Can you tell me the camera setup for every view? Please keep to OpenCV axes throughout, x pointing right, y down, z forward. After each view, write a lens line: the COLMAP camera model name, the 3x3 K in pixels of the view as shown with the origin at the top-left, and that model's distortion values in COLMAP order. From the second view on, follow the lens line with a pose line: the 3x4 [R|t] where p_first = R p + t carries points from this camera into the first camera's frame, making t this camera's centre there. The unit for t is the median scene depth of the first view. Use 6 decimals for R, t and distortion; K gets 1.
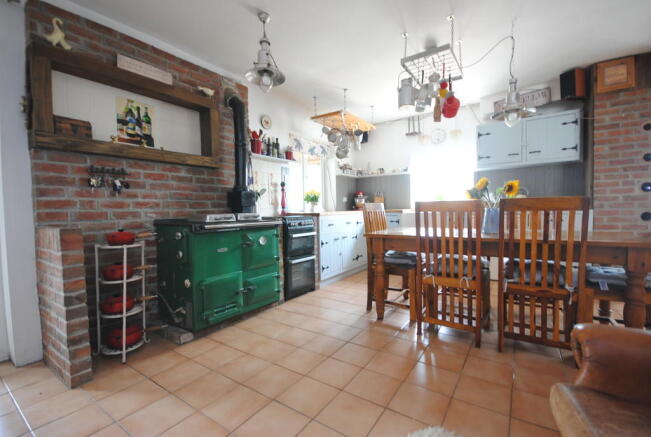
lens RADIAL K [[284.6, 0, 331.3], [0, 284.6, 221.8], [0, 0, 1]] dist [0.016479, -0.018212]
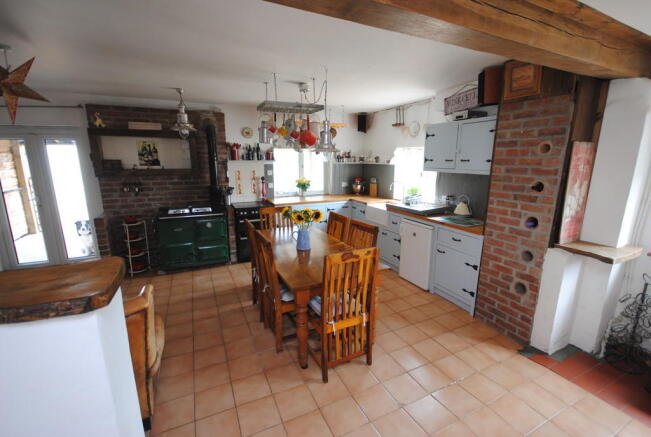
lens RADIAL K [[284.6, 0, 331.3], [0, 284.6, 221.8], [0, 0, 1]] dist [0.016479, -0.018212]
pose [[0.862316, 0.134668, -0.488134, 1.003959], [-0.044315, 0.980359, 0.192178, -0.257102], [0.504427, -0.144087, 0.851347, -0.017448]]
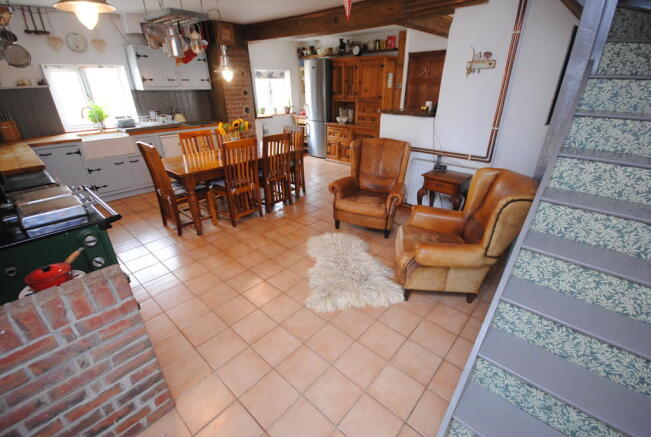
lens RADIAL K [[284.6, 0, 331.3], [0, 284.6, 221.8], [0, 0, 1]] dist [0.016479, -0.018212]
pose [[0.130915, -0.414273, 0.900688, -0.797495], [0.036047, 0.909895, 0.413269, -0.208267], [-0.990738, -0.021636, 0.134052, 0.180392]]
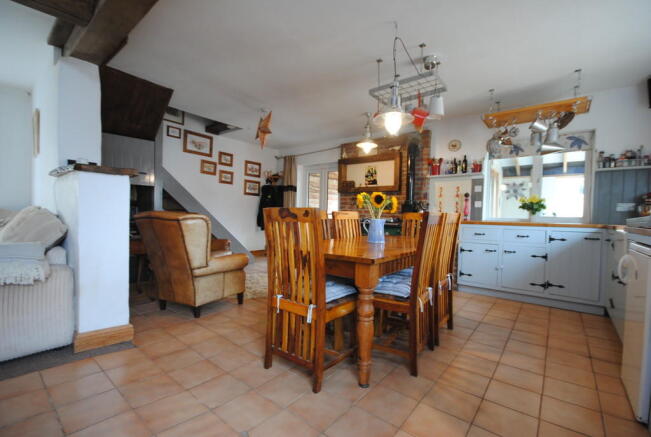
lens RADIAL K [[284.6, 0, 331.3], [0, 284.6, 221.8], [0, 0, 1]] dist [0.016479, -0.018212]
pose [[-0.084641, 0.049269, -0.995193, 1.276513], [-0.063289, 0.996494, 0.054716, -0.067083], [0.994400, 0.067616, -0.081226, 0.712992]]
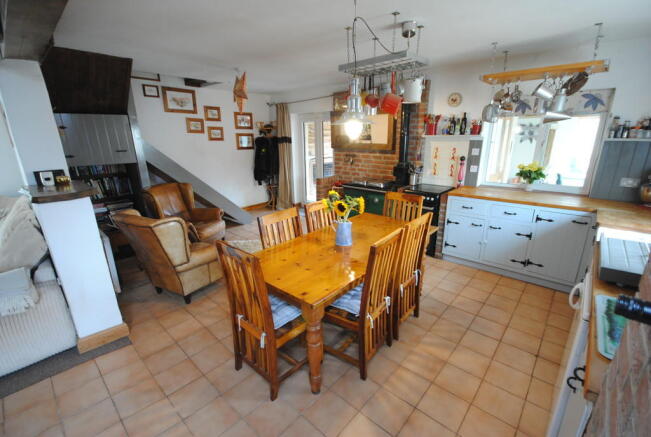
lens RADIAL K [[284.6, 0, 331.3], [0, 284.6, 221.8], [0, 0, 1]] dist [0.016479, -0.018212]
pose [[-0.138510, 0.315003, -0.938929, 1.213653], [-0.026781, 0.946530, 0.321503, -0.298499], [0.989999, 0.069677, -0.122668, 0.841814]]
